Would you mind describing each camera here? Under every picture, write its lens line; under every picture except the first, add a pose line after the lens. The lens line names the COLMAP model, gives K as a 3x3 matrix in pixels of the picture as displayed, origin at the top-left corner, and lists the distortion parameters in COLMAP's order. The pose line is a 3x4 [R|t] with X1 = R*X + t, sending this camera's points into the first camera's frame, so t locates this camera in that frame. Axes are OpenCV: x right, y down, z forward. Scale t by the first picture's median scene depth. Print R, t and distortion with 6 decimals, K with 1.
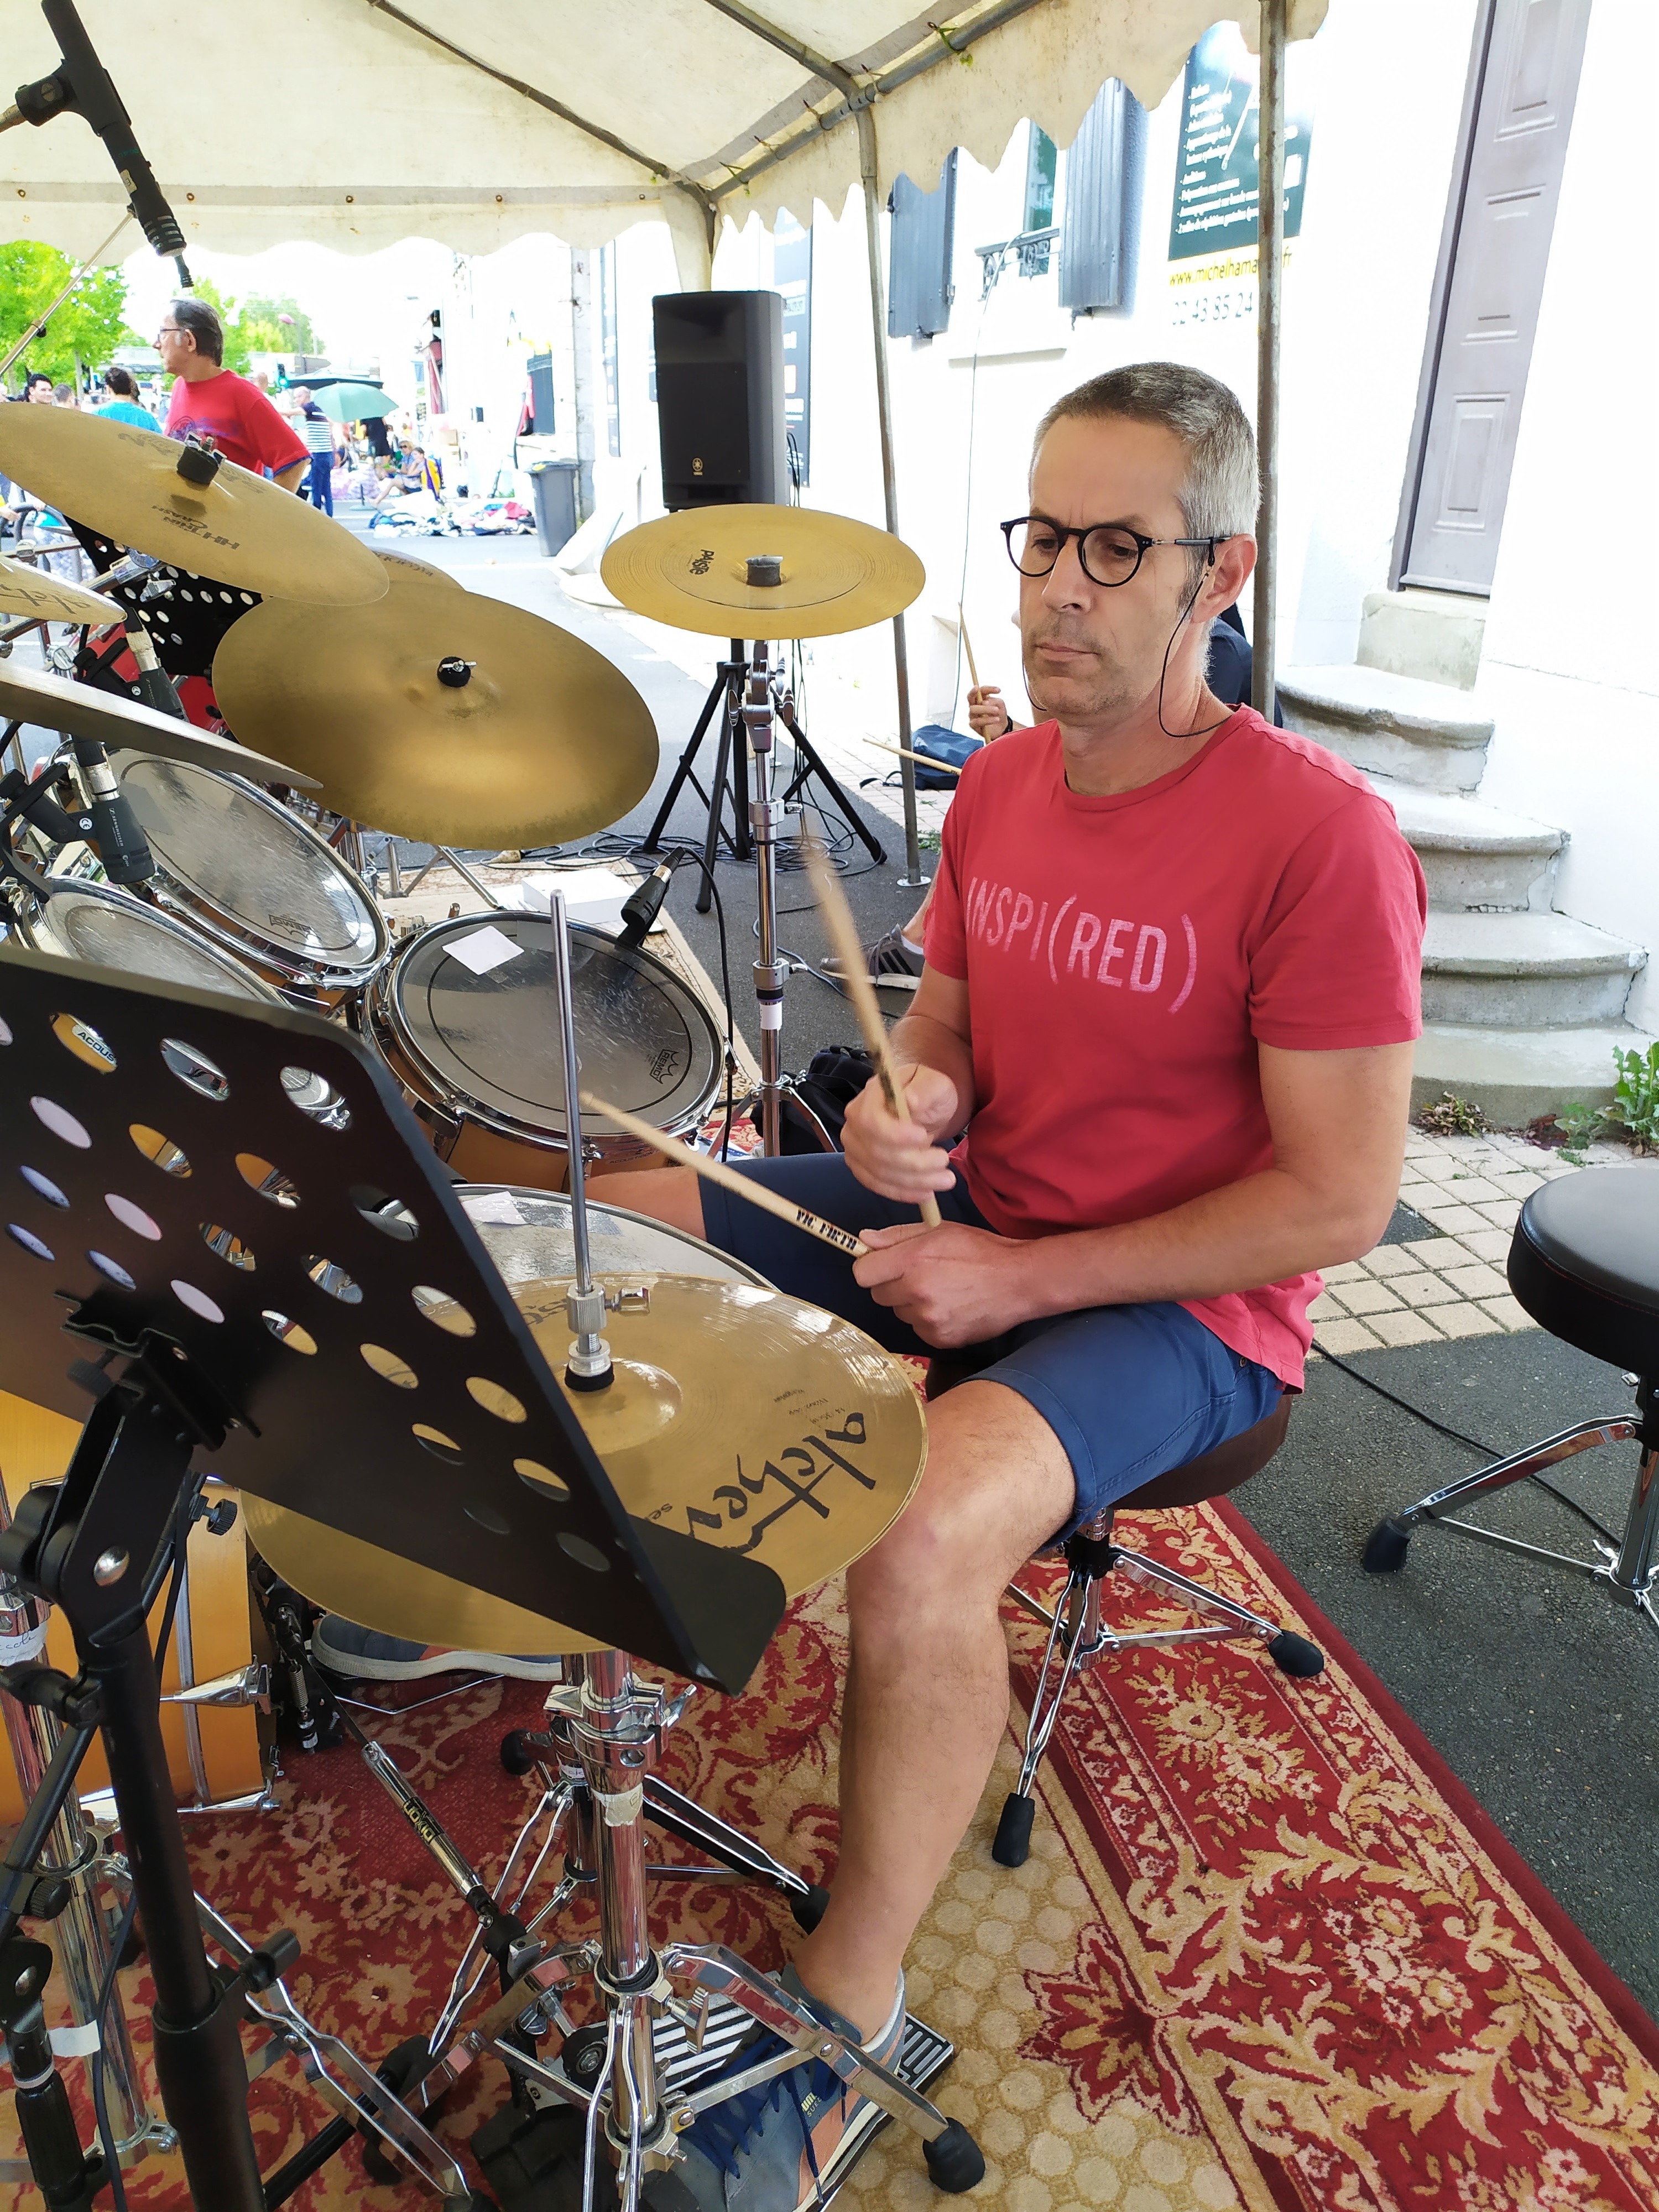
lens RADIAL K [[1635.7, 0, 826.9], [0, 1635.7, 1098.7], [0, 0, 1]] dist [0.057454, -0.031057]
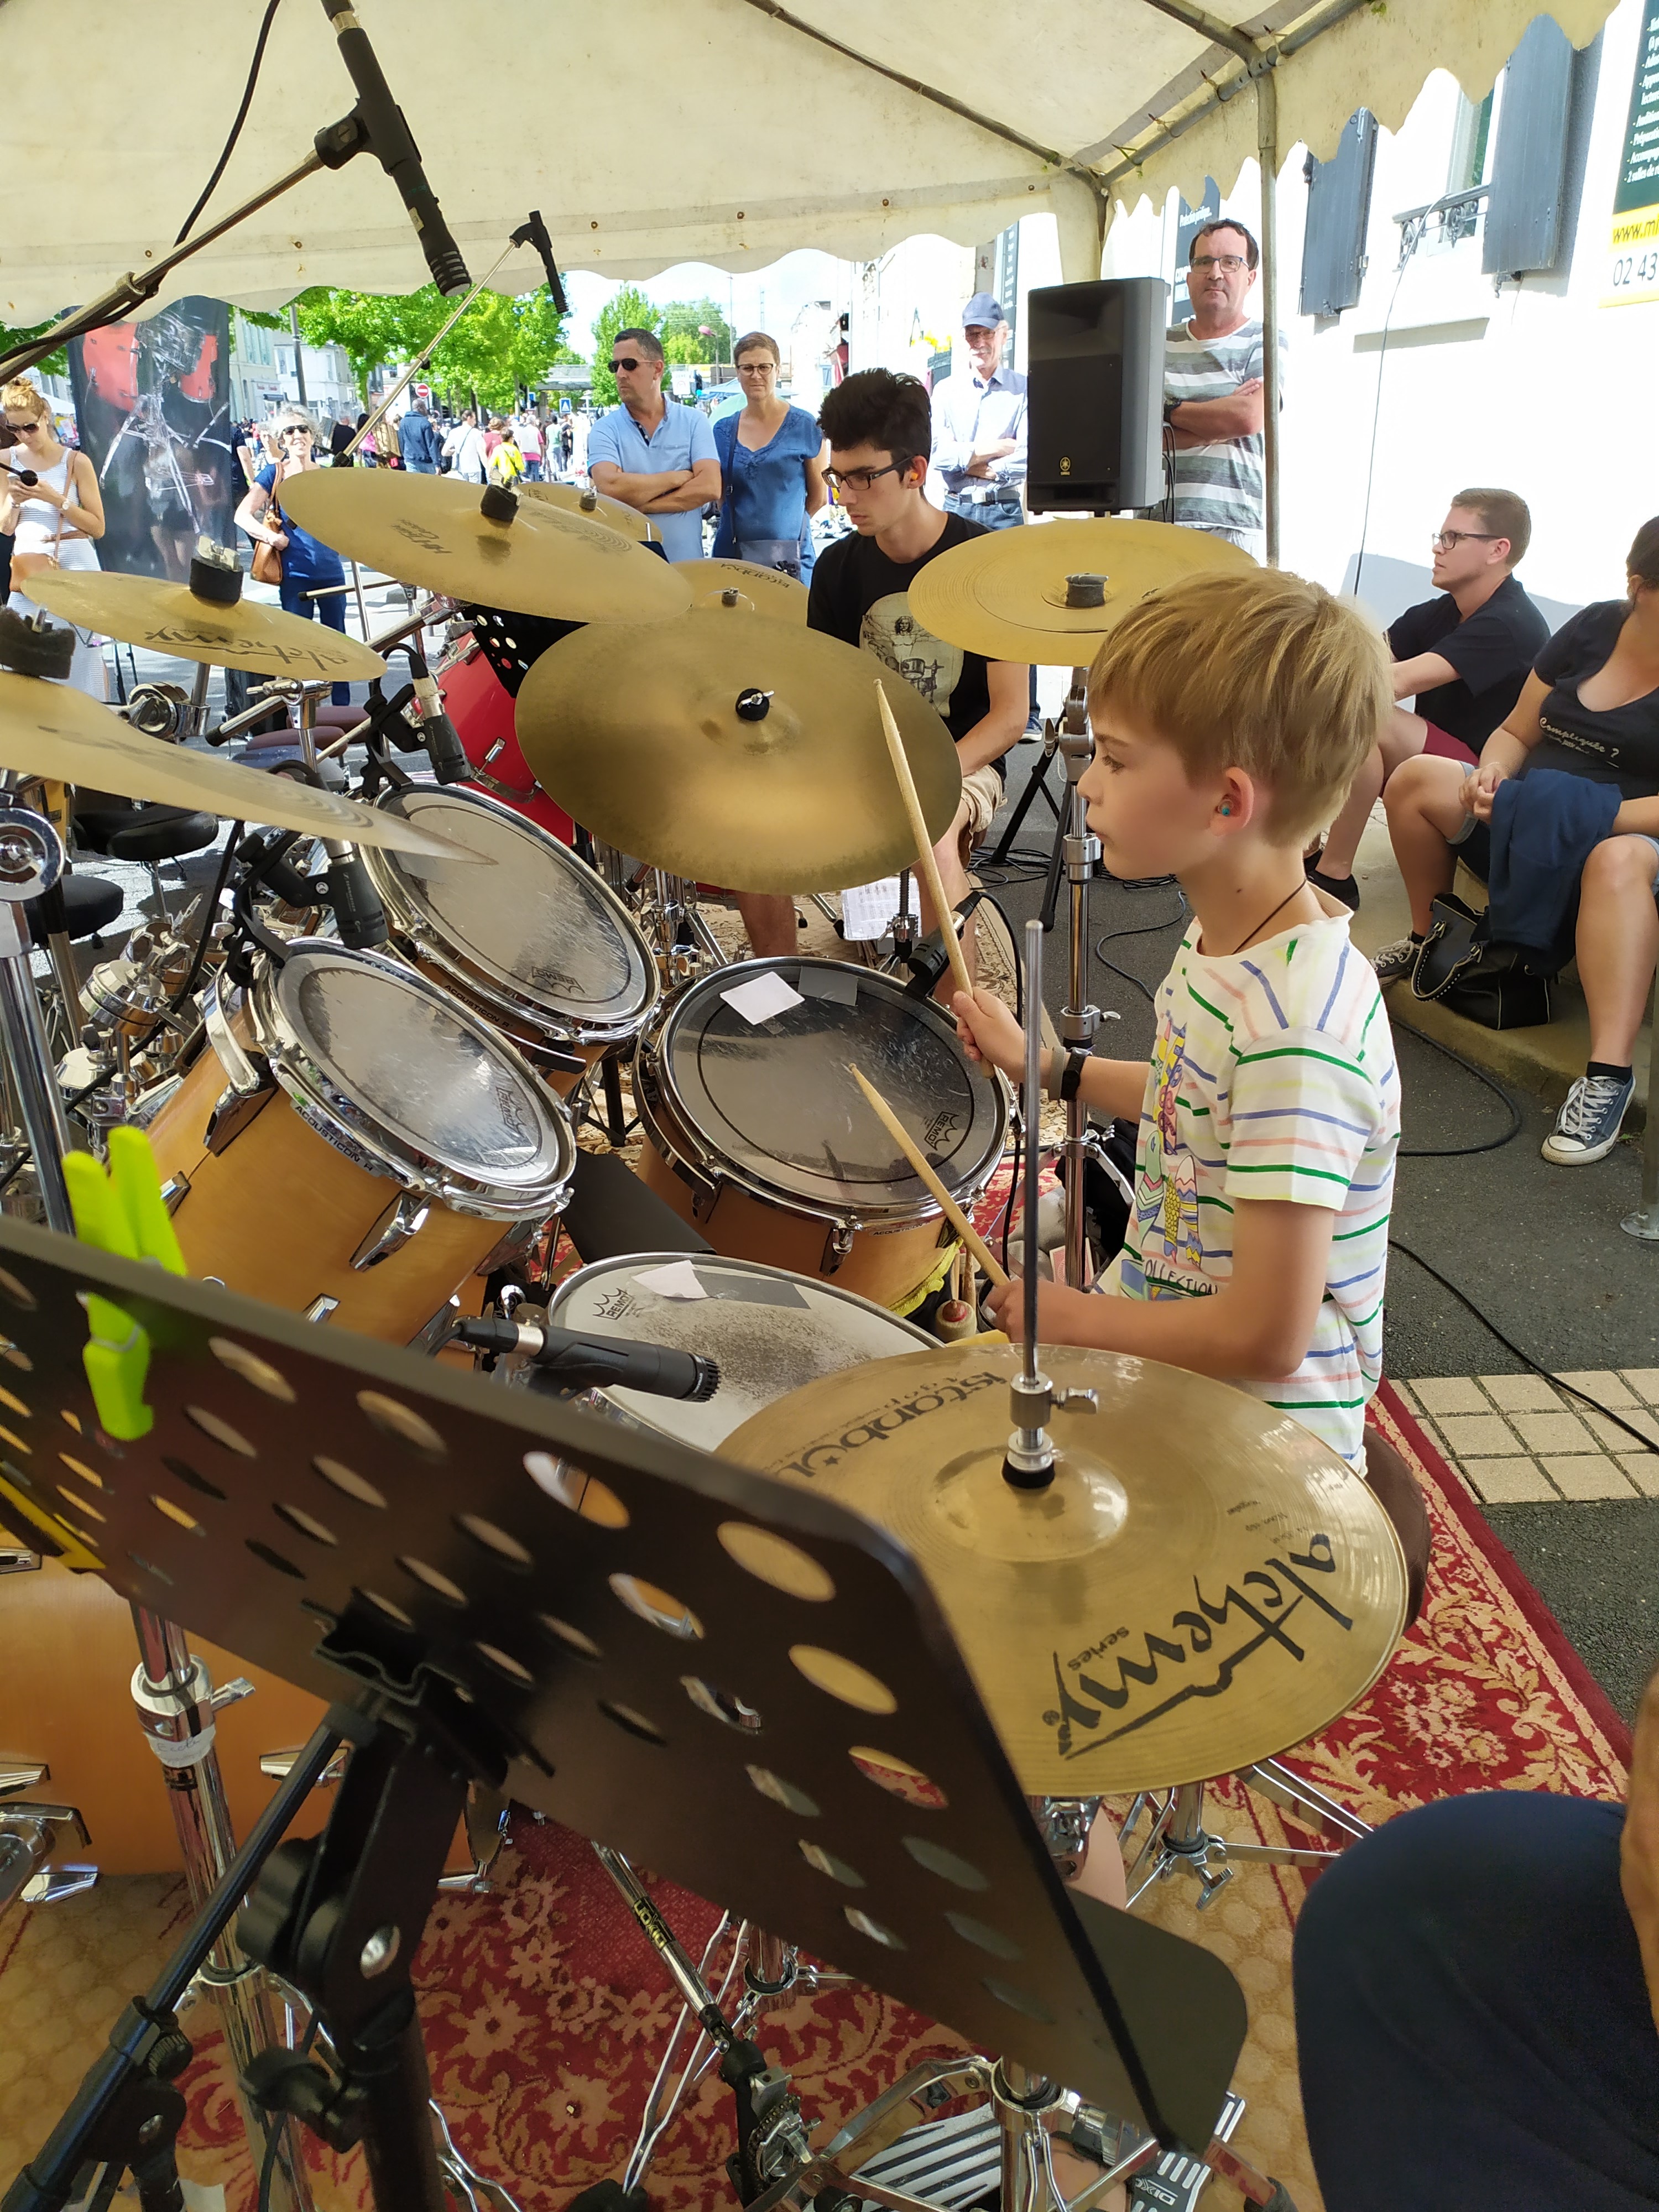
lens RADIAL K [[1648.1, 0, 834.9], [0, 1648.1, 1109.2], [0, 0, 1]] dist [0.035101, -0.009185]
pose [[0.975198, 0.049458, -0.215739, 0.049023], [-0.047698, 0.998772, 0.013361, -0.048330], [0.216135, -0.002739, 0.976360, 0.088452]]
